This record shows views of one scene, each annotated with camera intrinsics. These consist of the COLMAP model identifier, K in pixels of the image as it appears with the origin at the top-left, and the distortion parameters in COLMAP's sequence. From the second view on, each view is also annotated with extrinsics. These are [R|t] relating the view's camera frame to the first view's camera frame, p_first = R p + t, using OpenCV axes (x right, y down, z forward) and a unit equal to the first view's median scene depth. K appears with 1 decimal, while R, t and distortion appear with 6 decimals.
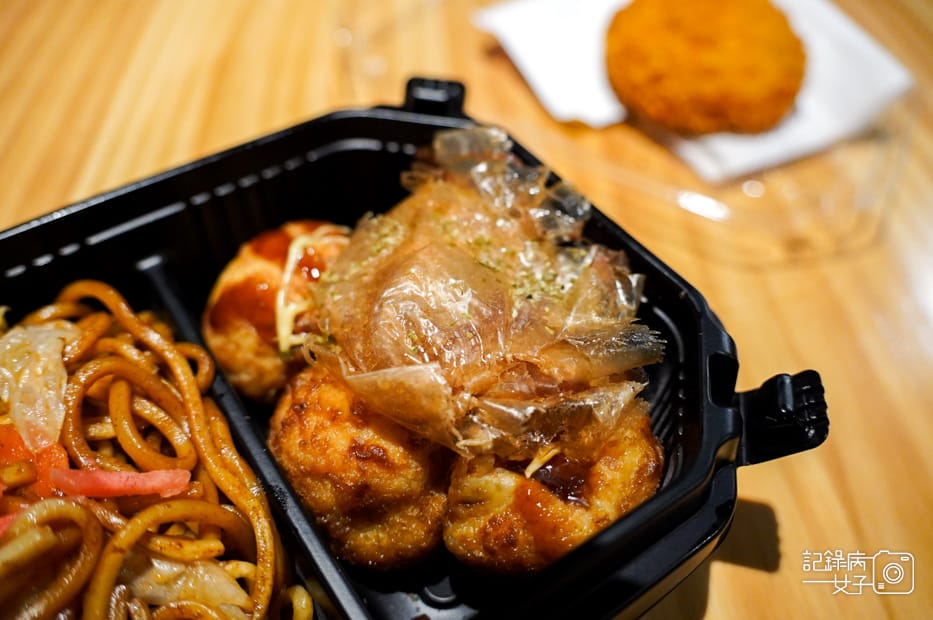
lens RADIAL K [[796.3, 0, 466.5], [0, 796.3, 310.0], [0, 0, 1]] dist [-0.138546, 0.013693]
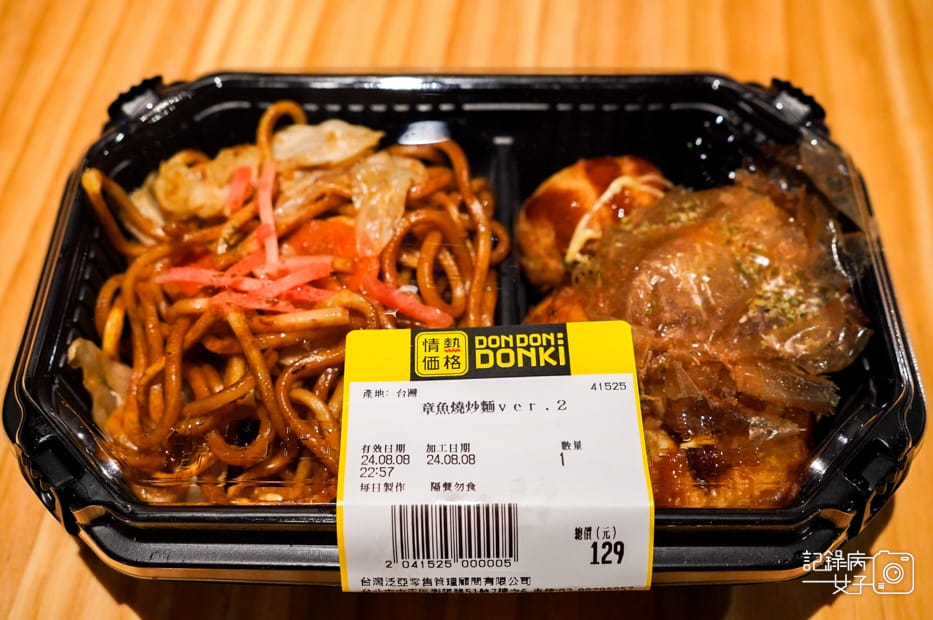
lens RADIAL K [[1095.7, 0, 466.5], [0, 1095.7, 310.0], [0, 0, 1]] dist [-0.017808, -0.021071]
pose [[0.819996, 0.458386, -0.342767, 0.279591], [-0.401715, 0.887484, 0.225826, -0.224024], [0.407716, -0.047481, 0.911874, -0.656087]]
